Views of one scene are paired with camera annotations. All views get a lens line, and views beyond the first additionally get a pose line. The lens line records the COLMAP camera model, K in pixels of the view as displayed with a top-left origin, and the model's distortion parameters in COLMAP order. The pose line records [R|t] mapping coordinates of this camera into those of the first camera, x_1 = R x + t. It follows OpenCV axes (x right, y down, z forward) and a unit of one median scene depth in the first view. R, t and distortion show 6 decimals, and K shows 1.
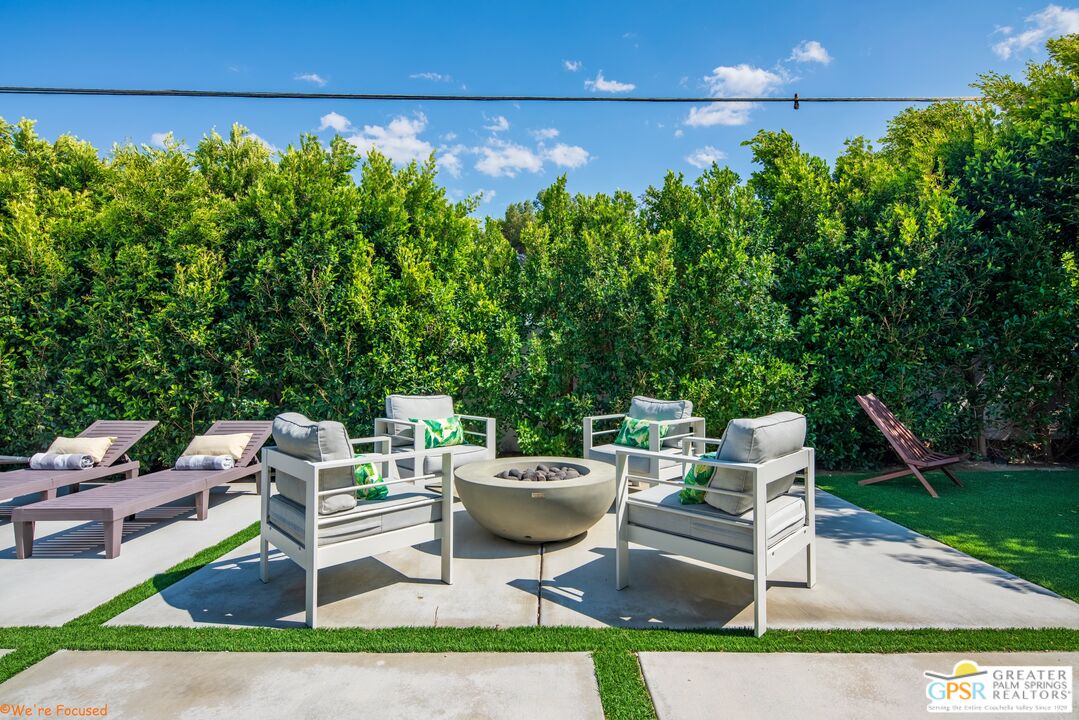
lens RADIAL K [[517.3, 0, 539.5], [0, 517.3, 360.0], [0, 0, 1]] dist [0.001074, 0.000665]
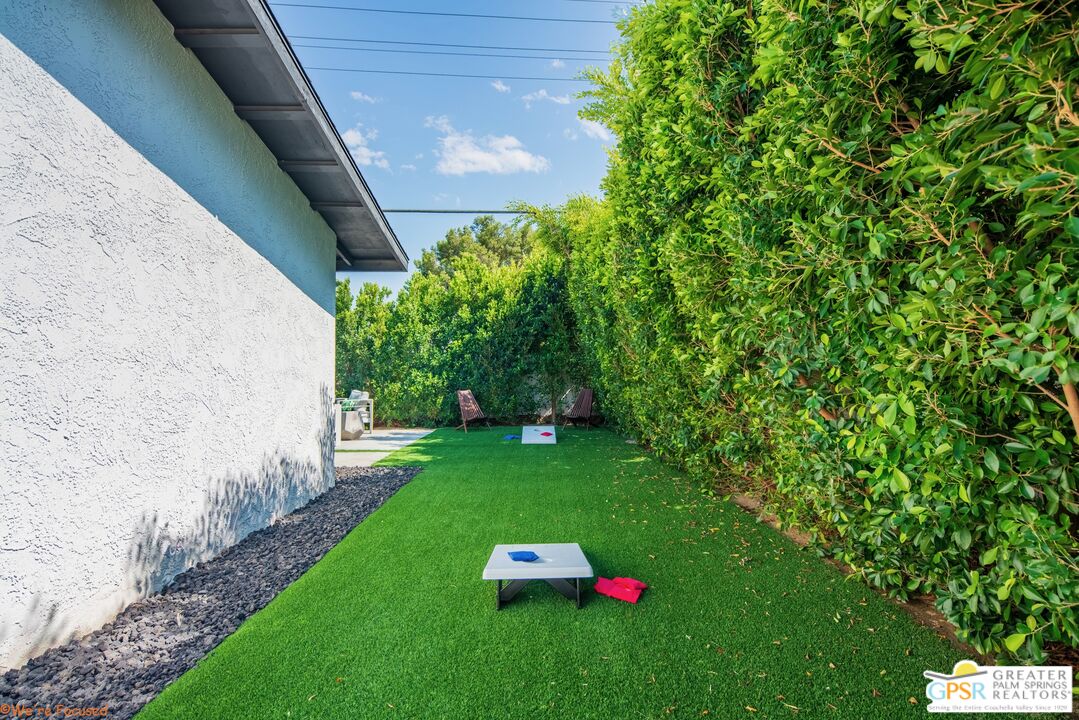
lens RADIAL K [[517.3, 0, 539.5], [0, 517.3, 360.0], [0, 0, 1]] dist [0.001074, 0.000665]
pose [[0.998541, 0.003513, 0.053879, 0.791860], [-0.002676, 0.999875, -0.015597, -0.026501], [-0.053927, 0.015430, 0.998426, -1.165909]]
